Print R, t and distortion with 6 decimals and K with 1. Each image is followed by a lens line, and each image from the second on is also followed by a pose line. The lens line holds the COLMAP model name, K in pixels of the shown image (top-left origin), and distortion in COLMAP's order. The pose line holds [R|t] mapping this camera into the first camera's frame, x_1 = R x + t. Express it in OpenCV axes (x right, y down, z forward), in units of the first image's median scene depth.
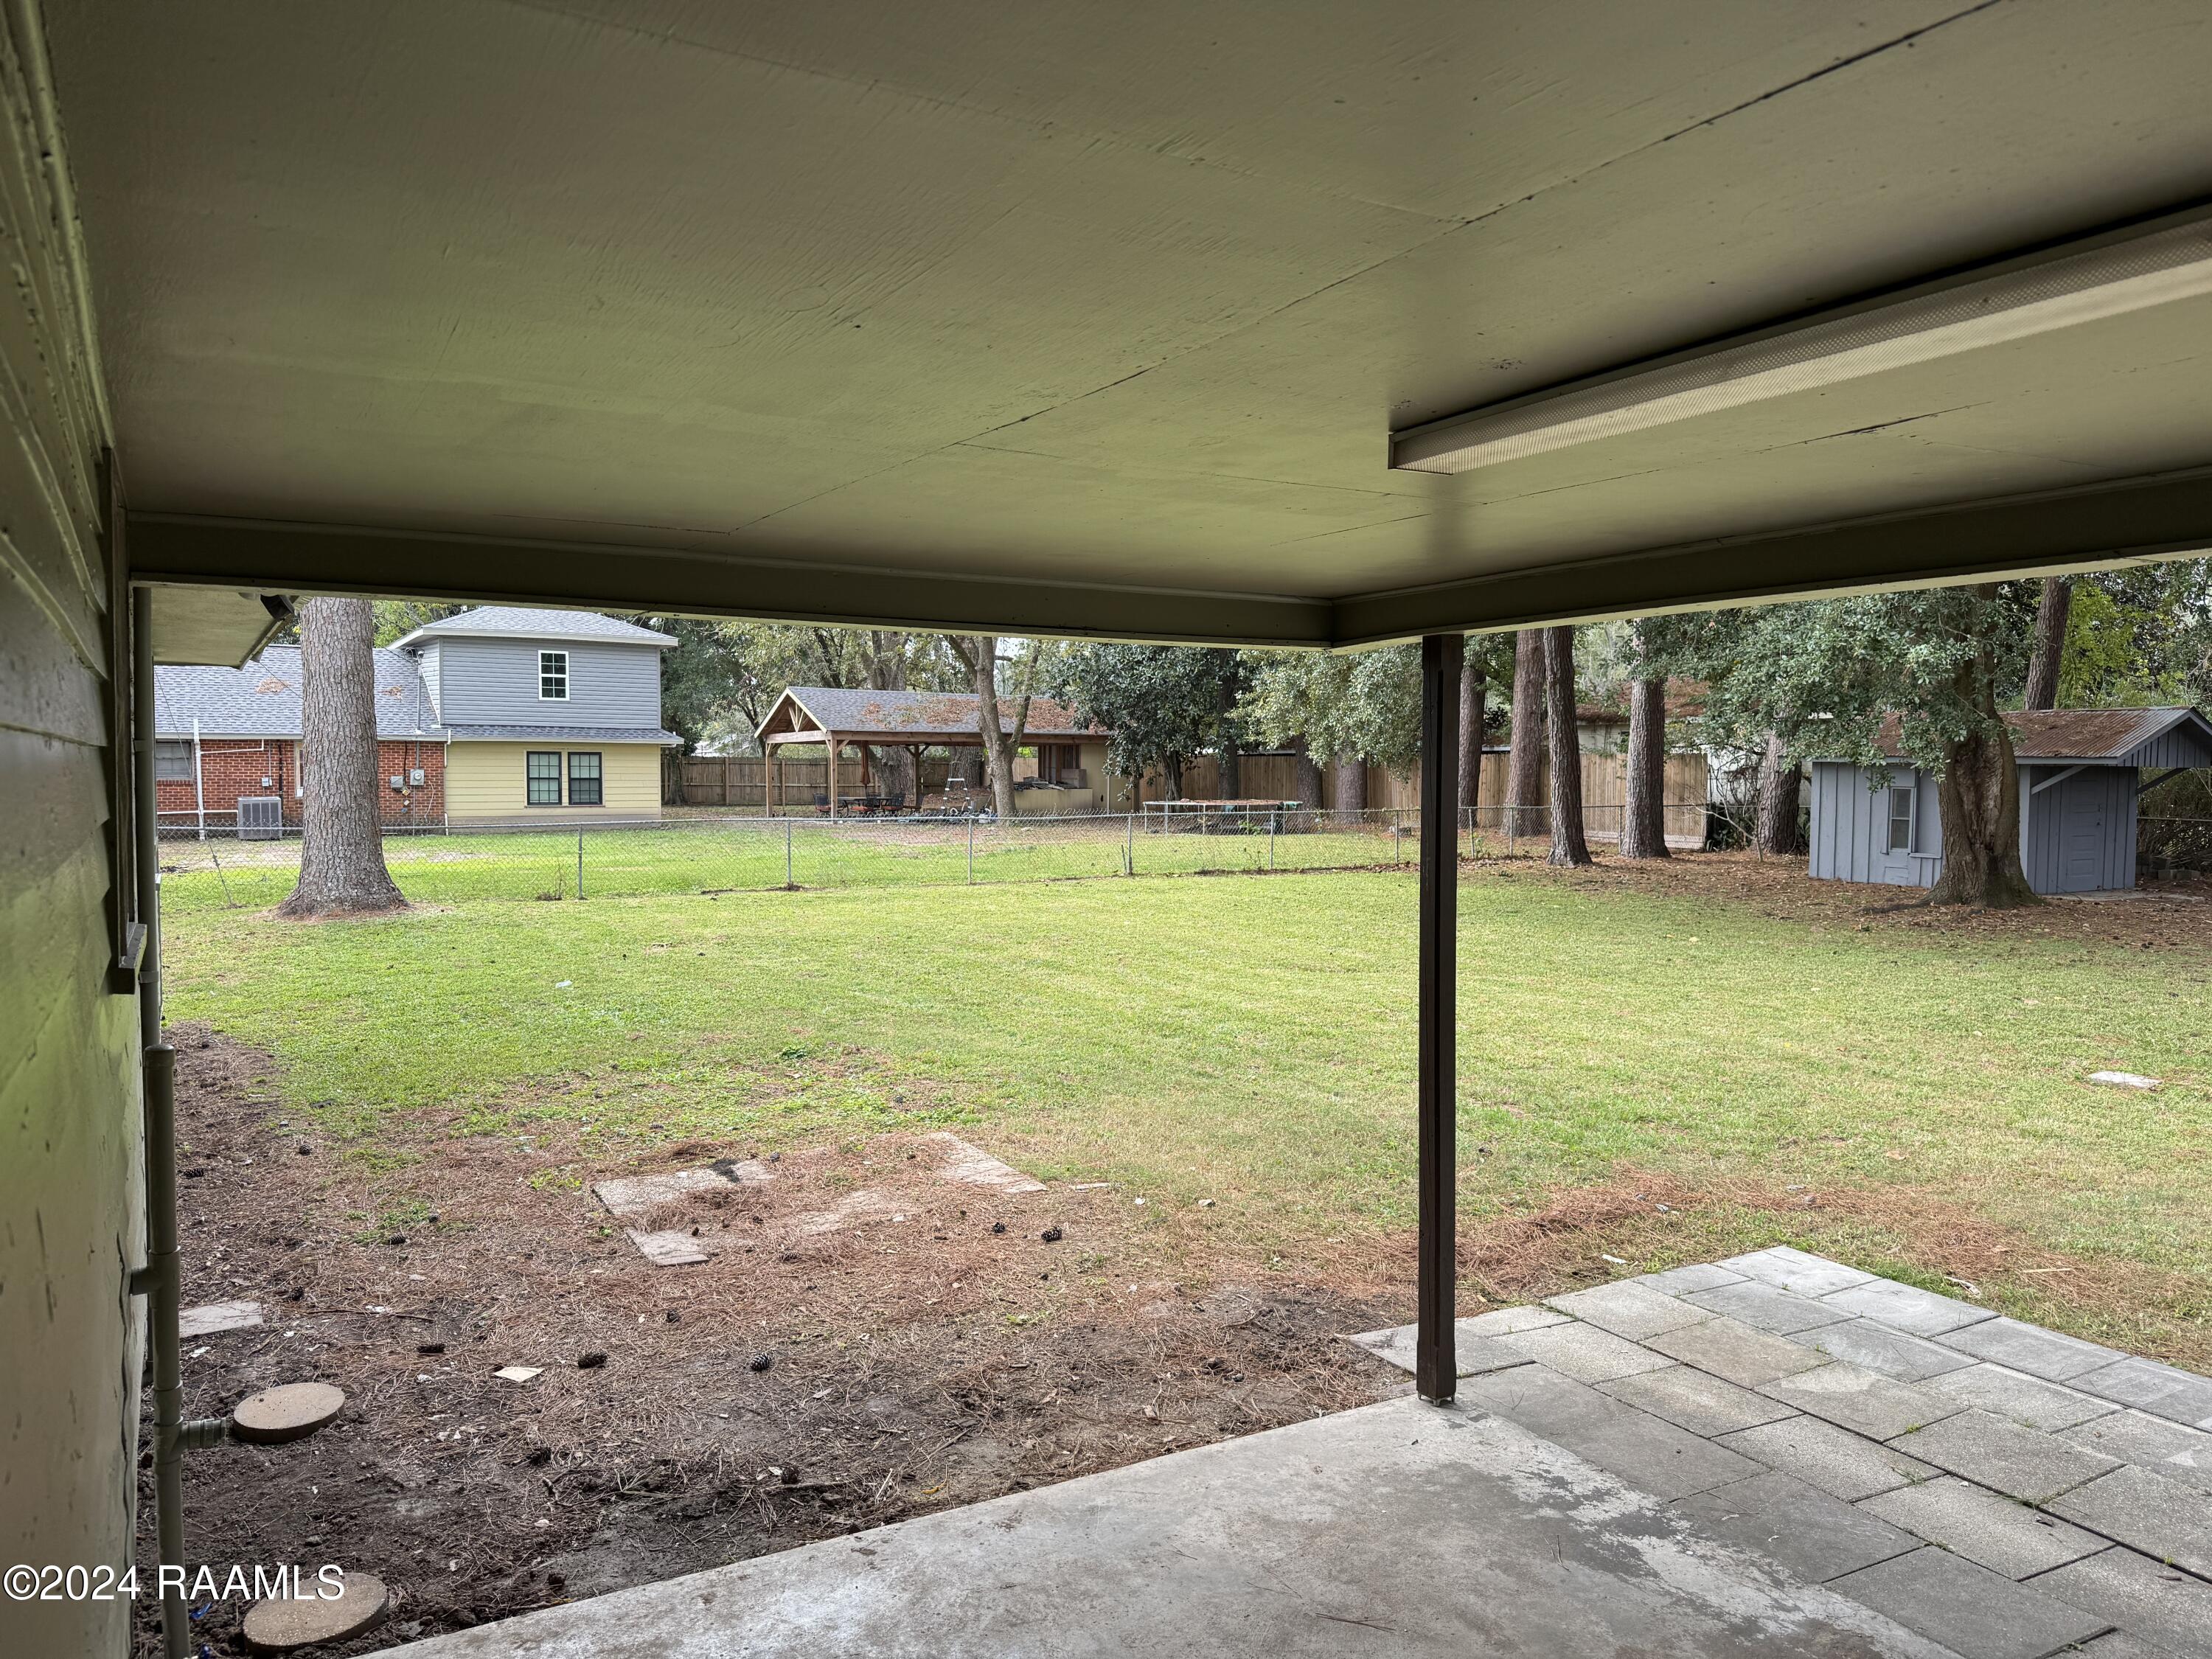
lens RADIAL K [[1546.5, 0, 1106.0], [0, 1546.5, 829.5], [0, 0, 1]] dist [0.004866, -0.022354]
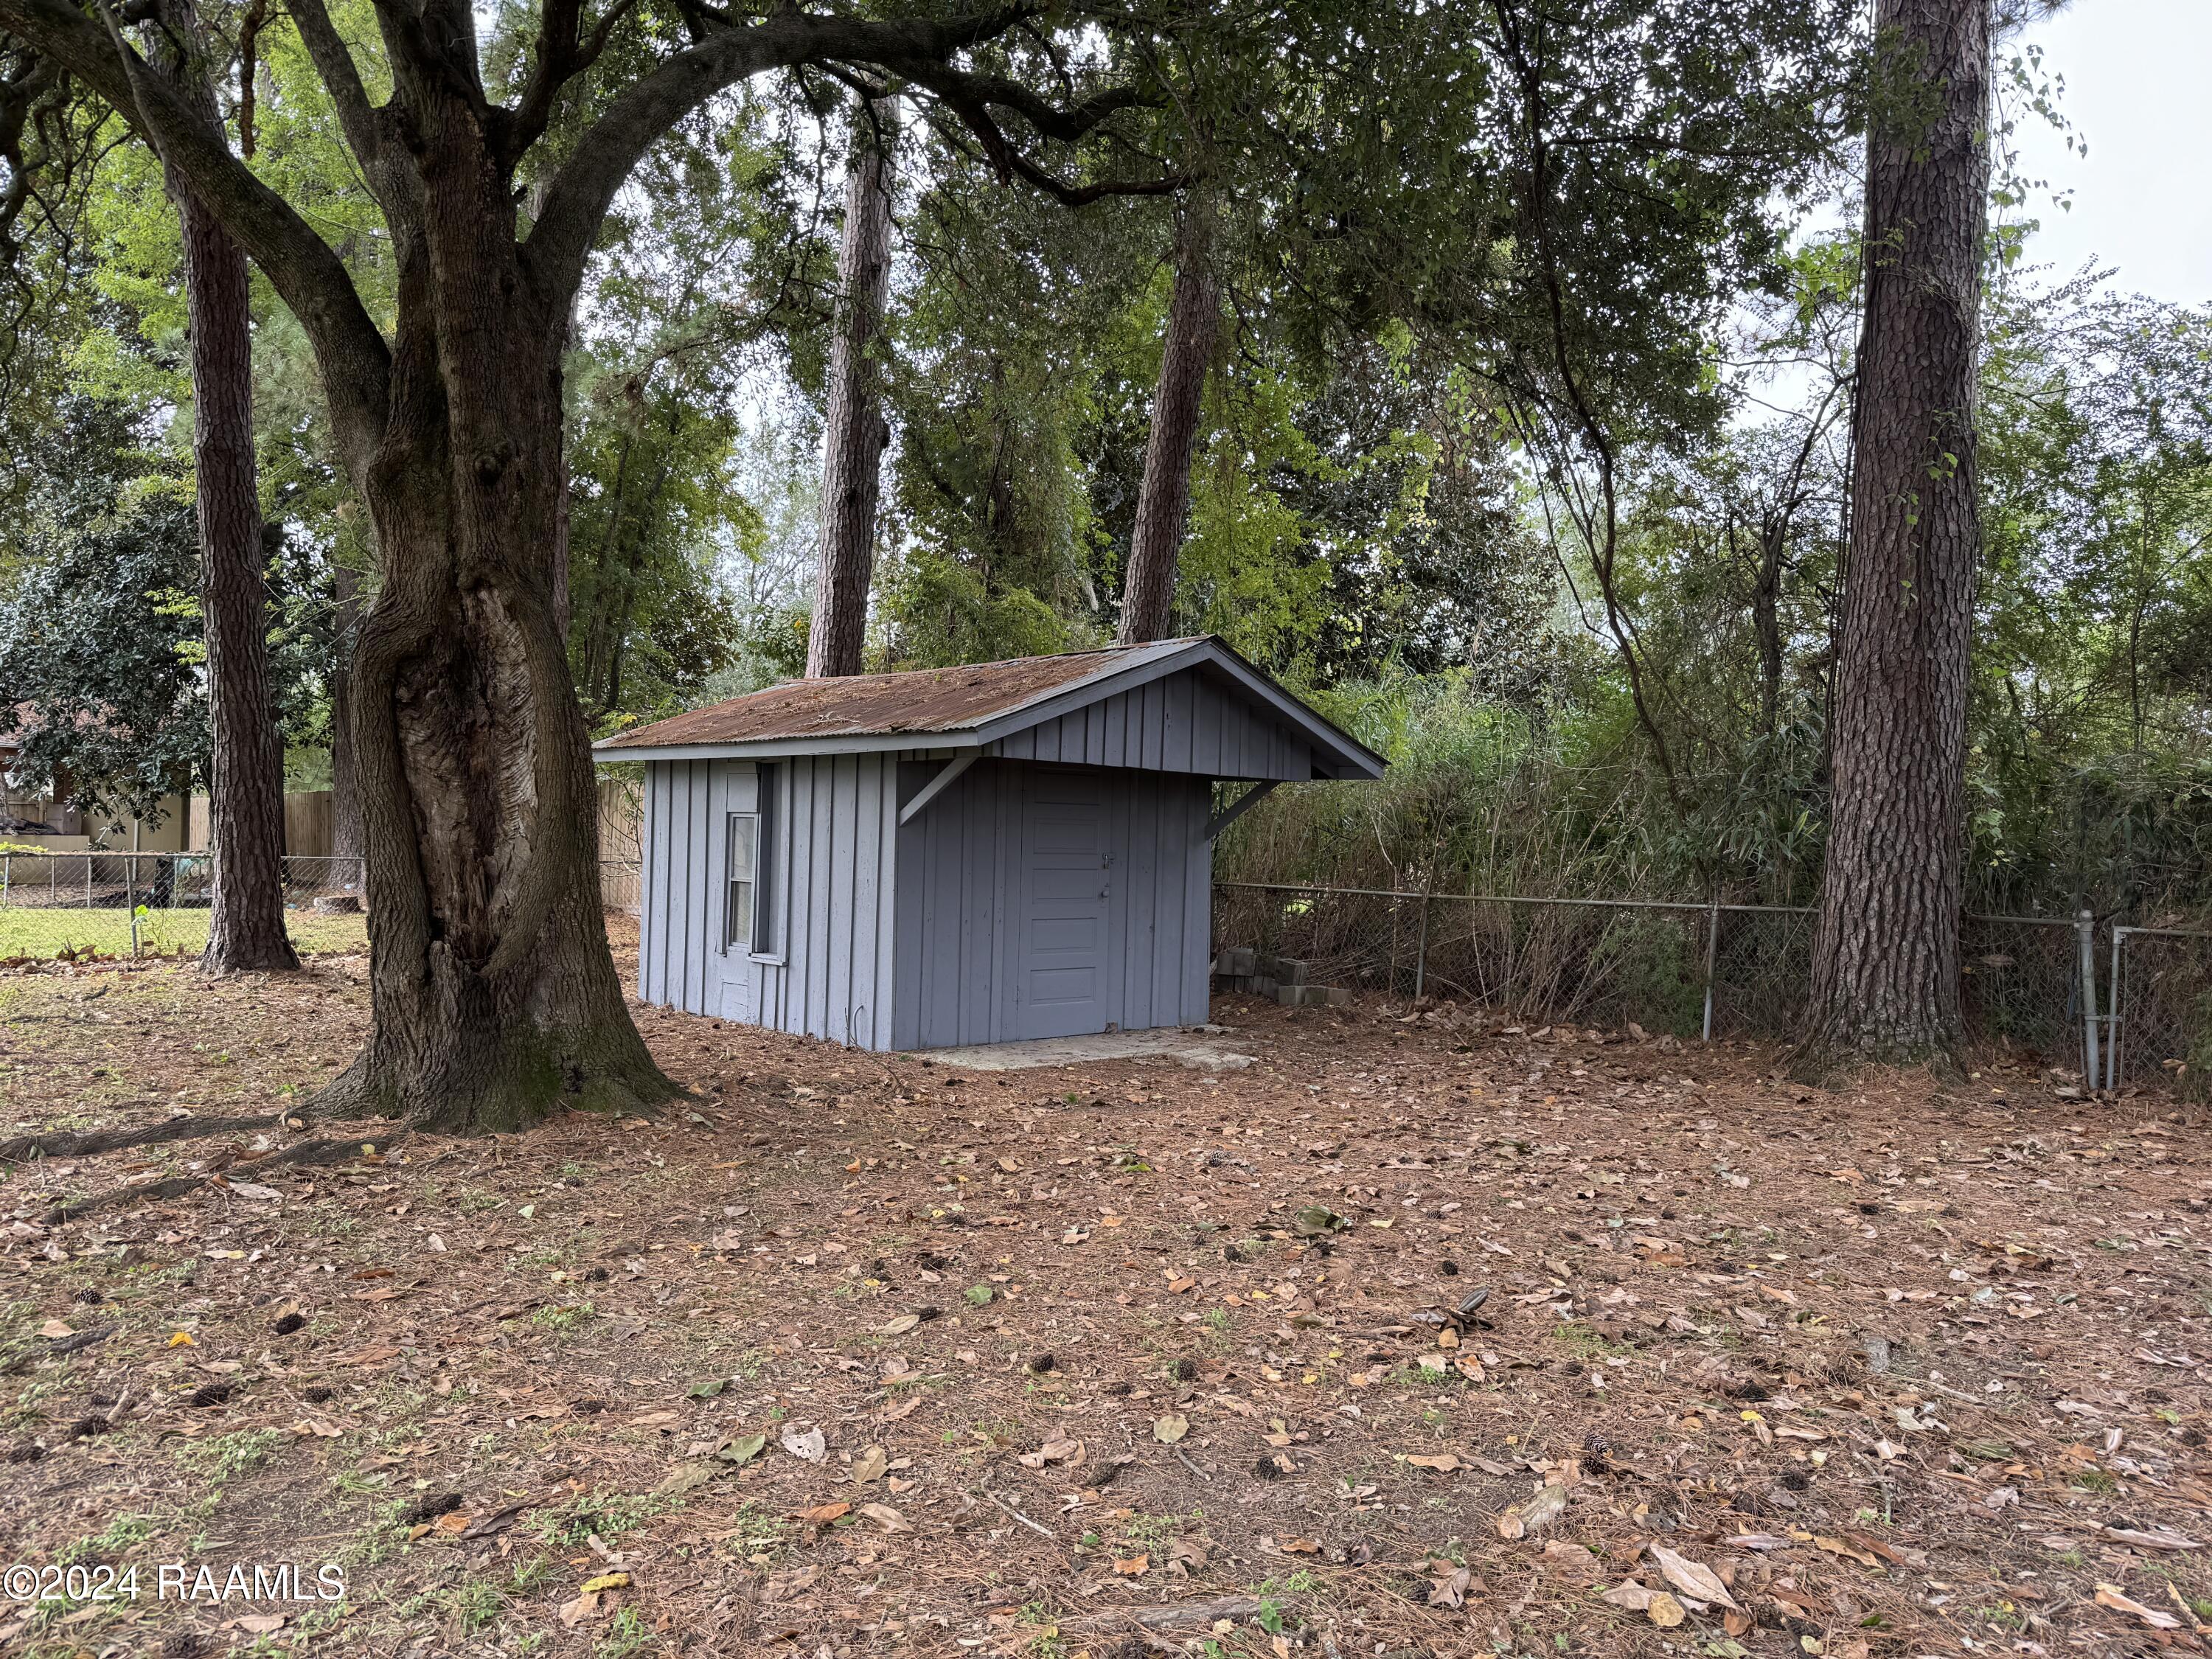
lens RADIAL K [[1539.5, 0, 1102.5], [0, 1539.5, 823.2], [0, 0, 1]] dist [0.115380, -0.183380]
pose [[0.970396, 0.020917, 0.240613, 2.280310], [-0.007965, 0.998472, -0.054677, 0.003445], [-0.241389, 0.051142, 0.969080, 2.334327]]
